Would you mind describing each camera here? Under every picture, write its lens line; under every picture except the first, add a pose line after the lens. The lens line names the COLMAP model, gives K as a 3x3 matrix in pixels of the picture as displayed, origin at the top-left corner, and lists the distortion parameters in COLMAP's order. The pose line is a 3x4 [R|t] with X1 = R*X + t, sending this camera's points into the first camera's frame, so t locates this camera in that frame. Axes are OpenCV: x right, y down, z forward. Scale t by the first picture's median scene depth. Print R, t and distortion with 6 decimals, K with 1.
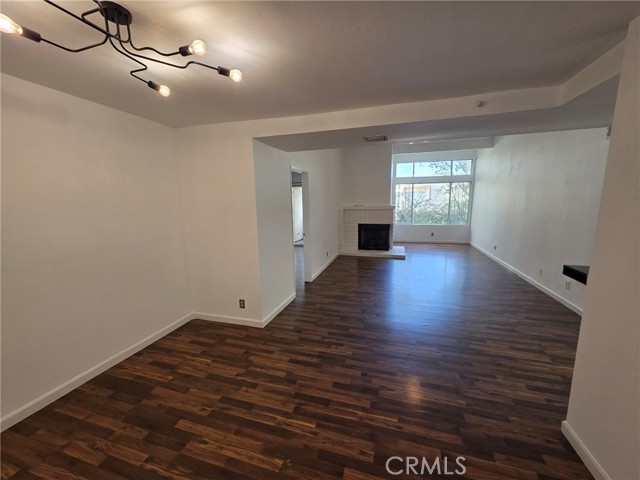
lens RADIAL K [[255.5, 0, 324.0], [0, 255.5, 240.2], [0, 0, 1]] dist [0.002146, 0.000071]
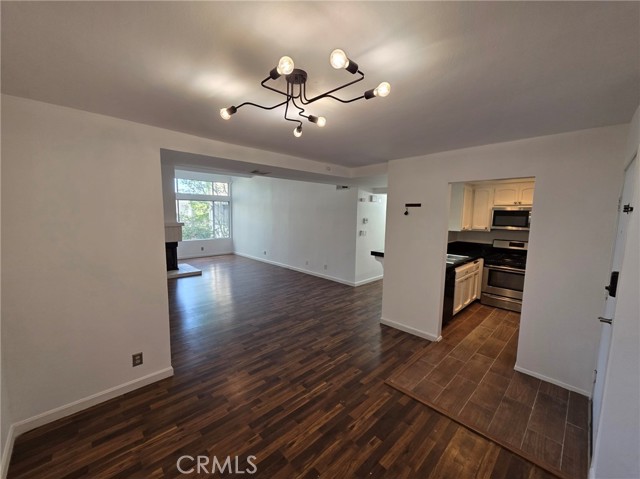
lens RADIAL K [[255.5, 0, 324.0], [0, 255.5, 239.7], [0, 0, 1]] dist [0.002146, 0.000071]
pose [[0.485471, -0.066923, 0.871688, -0.815478], [0.113929, 0.993406, 0.012817, -0.052536], [-0.866798, 0.093088, 0.489894, 0.160303]]
